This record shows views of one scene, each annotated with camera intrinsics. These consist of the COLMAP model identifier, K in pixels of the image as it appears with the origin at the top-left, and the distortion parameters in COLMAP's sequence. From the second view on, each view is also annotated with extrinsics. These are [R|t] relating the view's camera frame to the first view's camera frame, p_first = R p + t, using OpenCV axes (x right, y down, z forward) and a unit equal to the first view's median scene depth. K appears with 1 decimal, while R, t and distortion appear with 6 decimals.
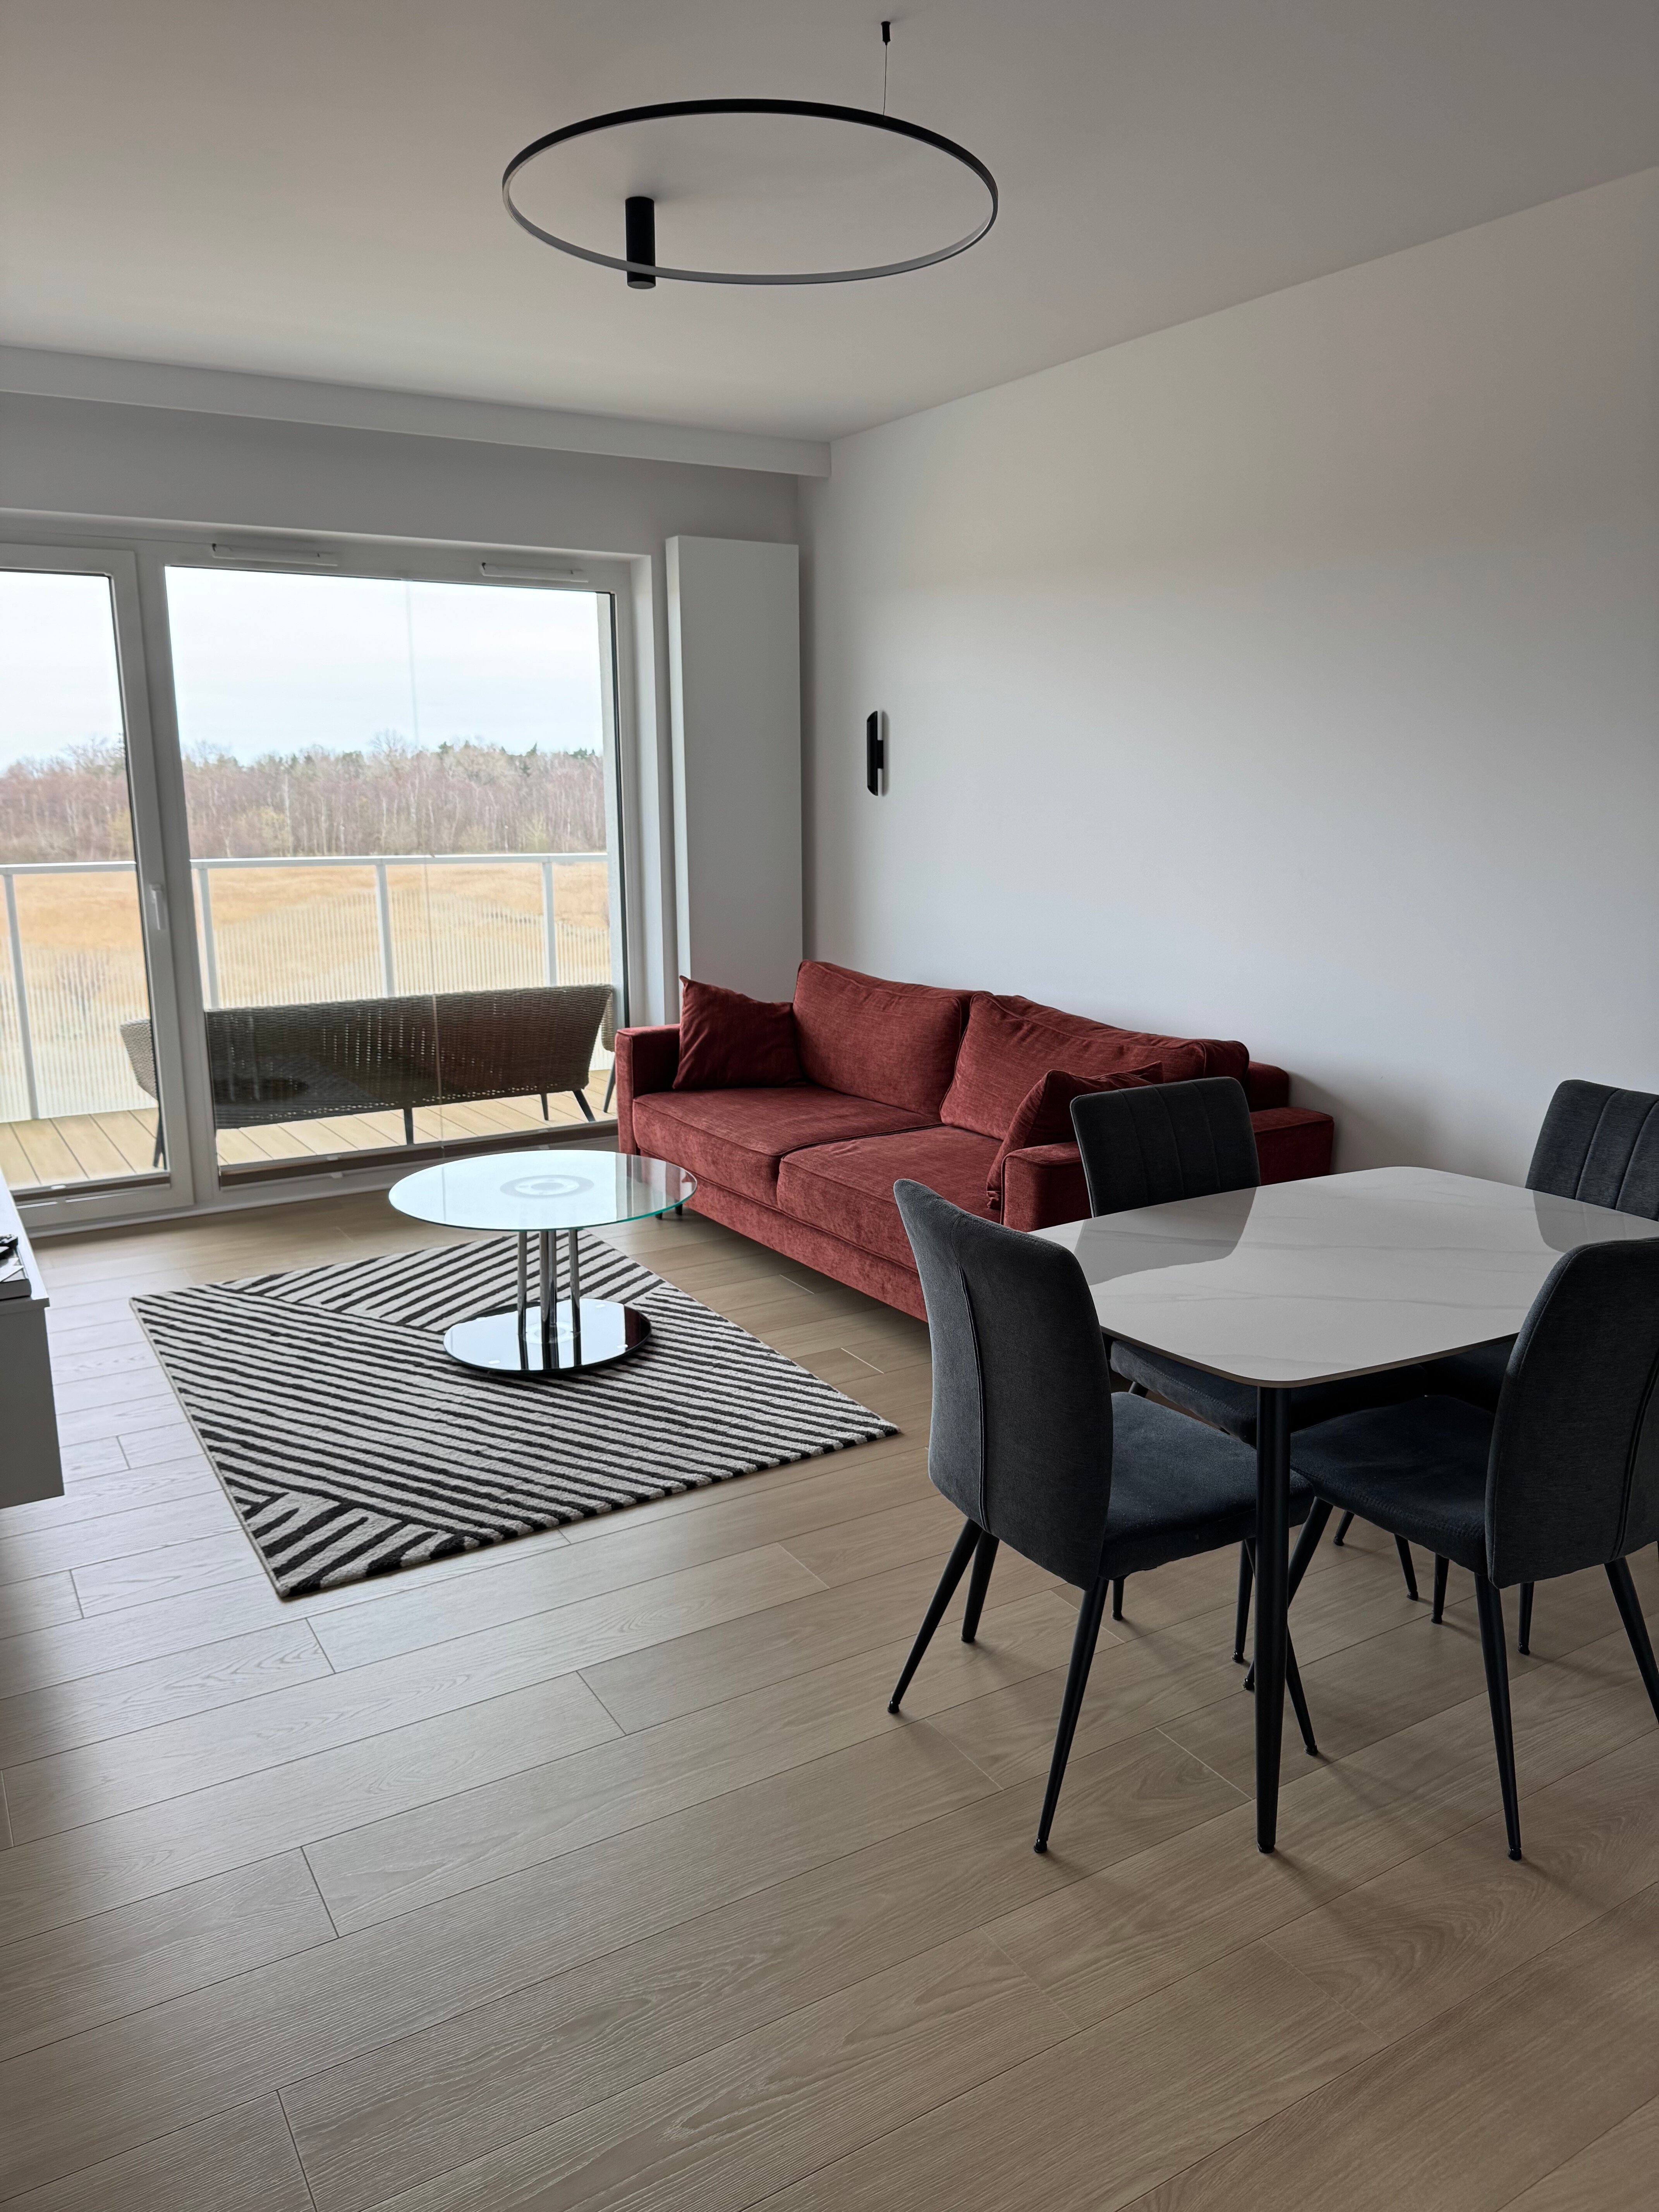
lens RADIAL K [[1537.1, 0, 829.5], [0, 1537.1, 1106.0], [0, 0, 1]] dist [0.016305, -0.000606]
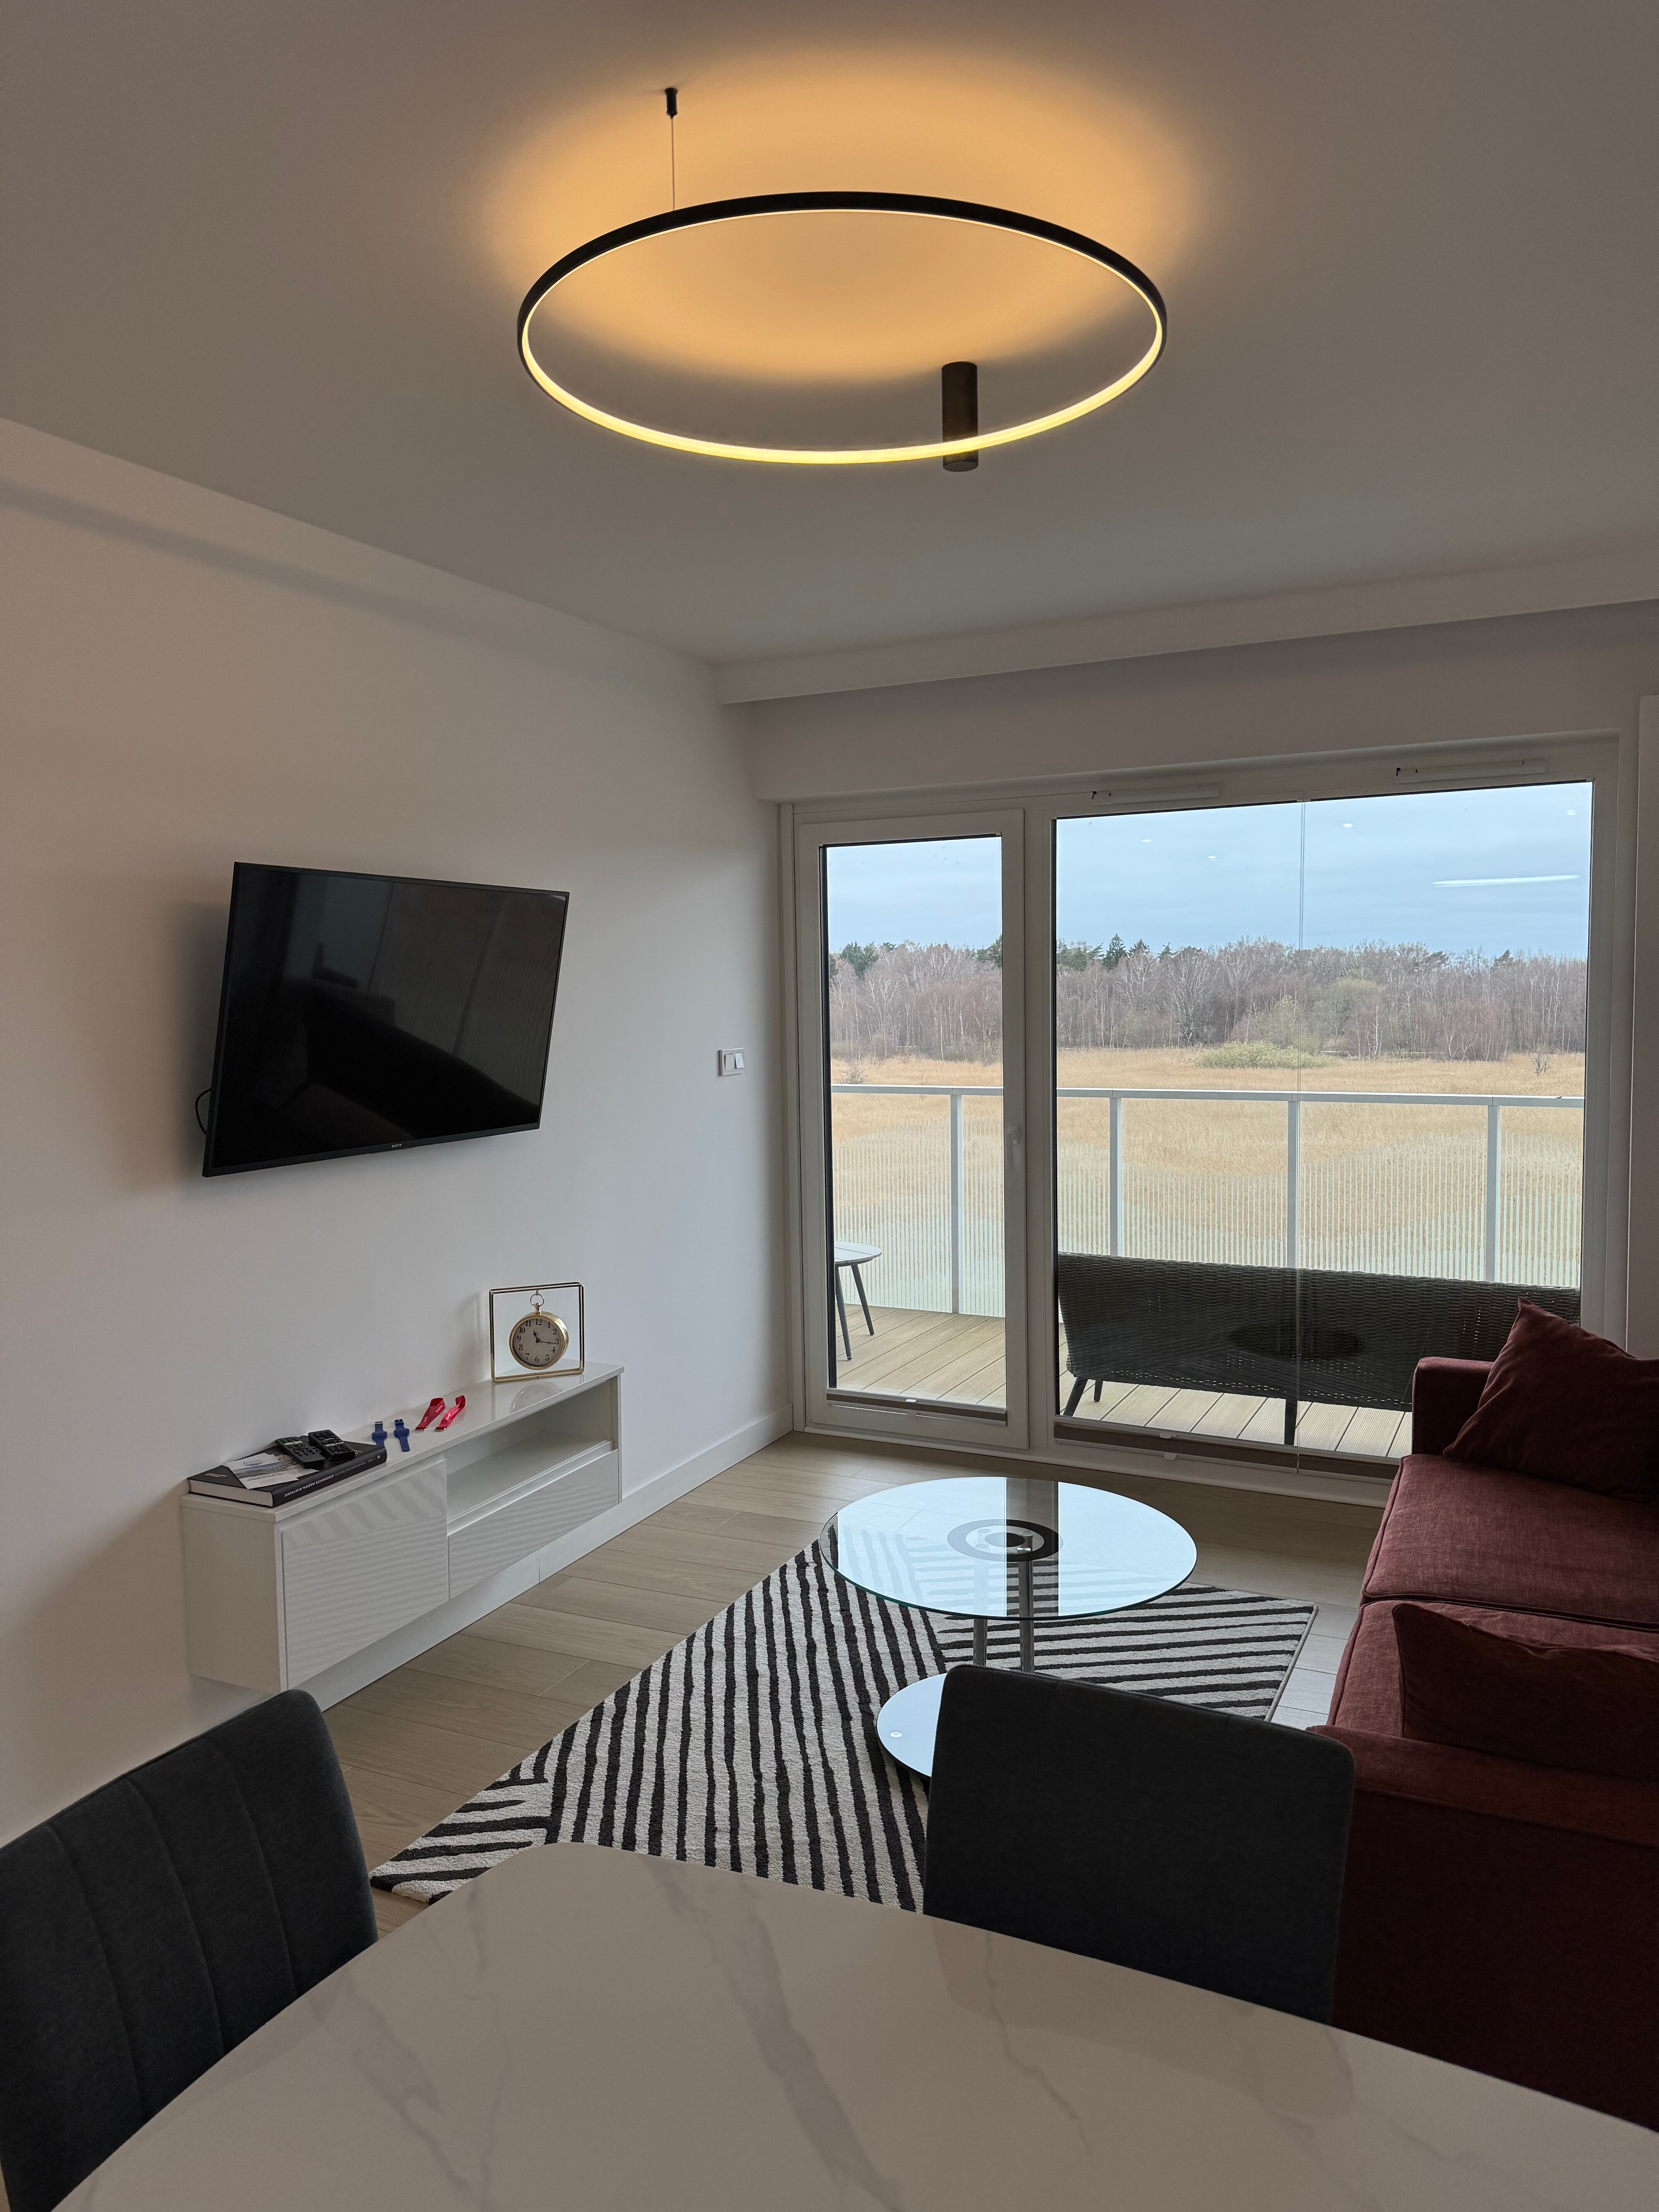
lens RADIAL K [[1537.1, 0, 829.5], [0, 1537.1, 1106.0], [0, 0, 1]] dist [0.016305, -0.000606]
pose [[0.553547, 0.068306, -0.830012, 0.410398], [-0.166285, 0.985628, -0.029785, -0.131415], [0.816048, 0.154506, 0.556950, 0.426845]]
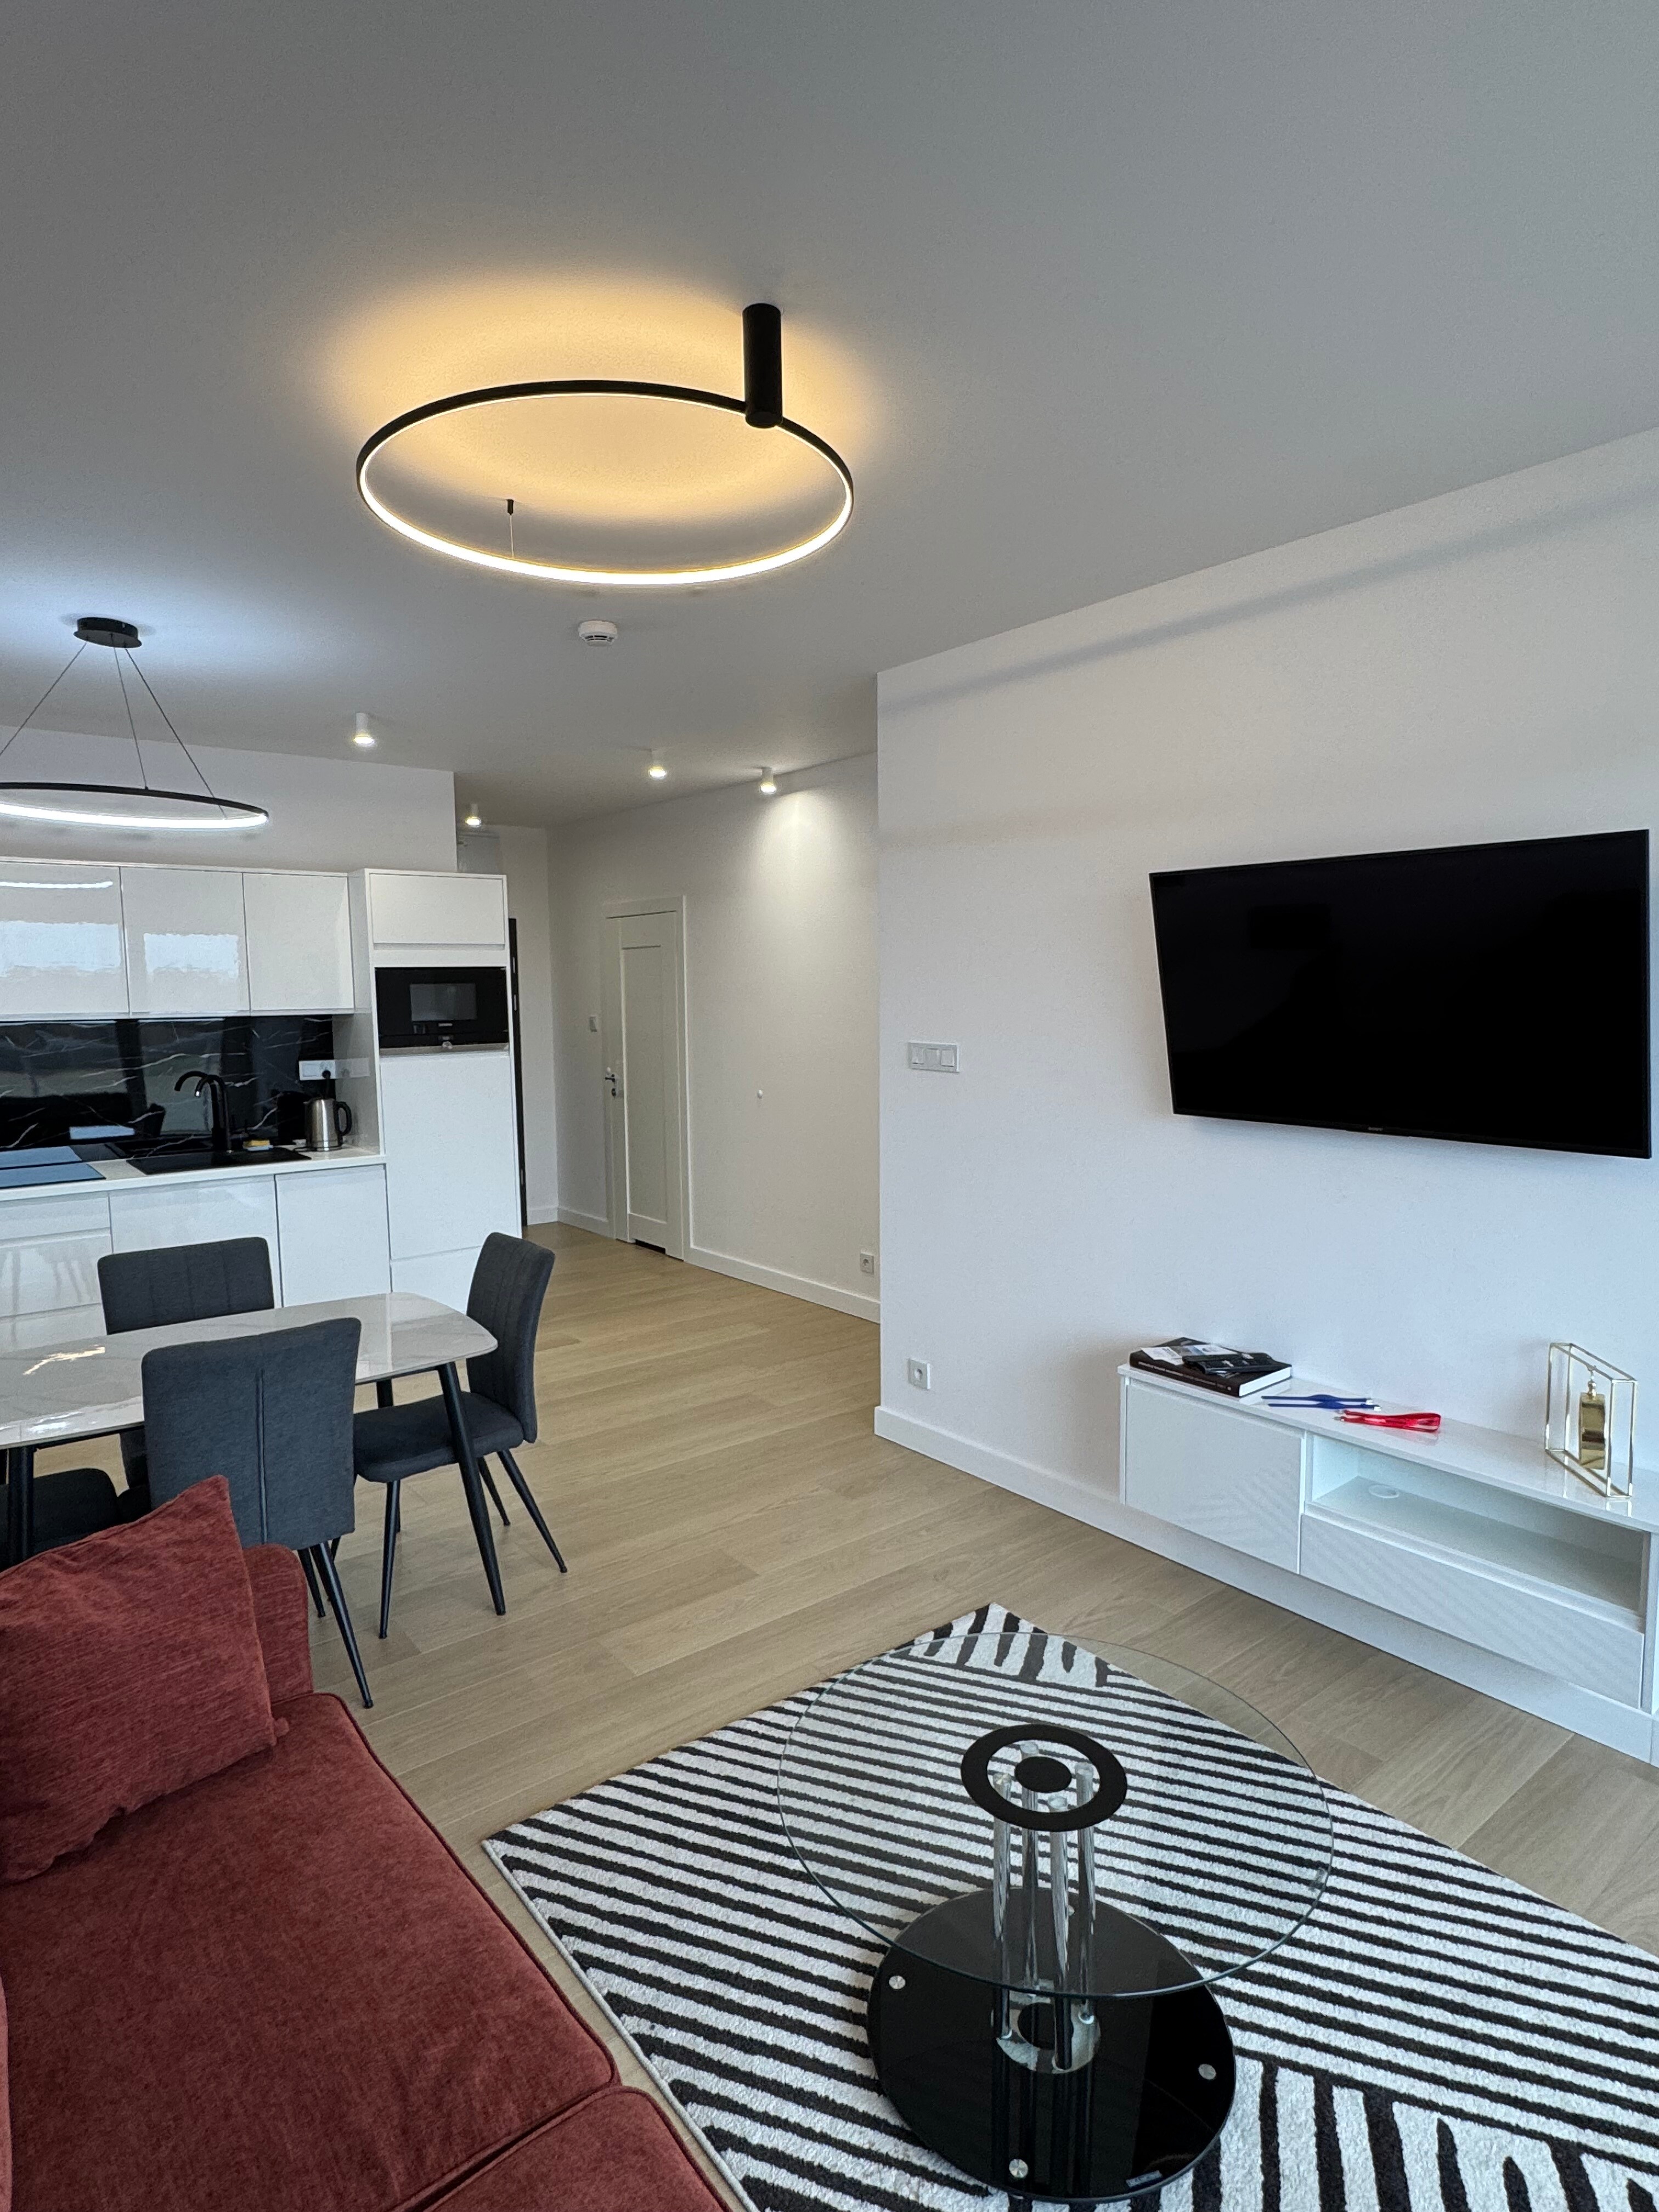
lens RADIAL K [[1219.9, 0, 839.8], [0, 1219.9, 1118.0], [0, 0, 1]] dist [-0.000141, 0.000269]
pose [[-0.990511, 0.035362, -0.132808, -0.059474], [-0.007862, 0.950169, 0.311635, -0.307752], [0.137210, 0.309722, -0.940875, 1.305714]]
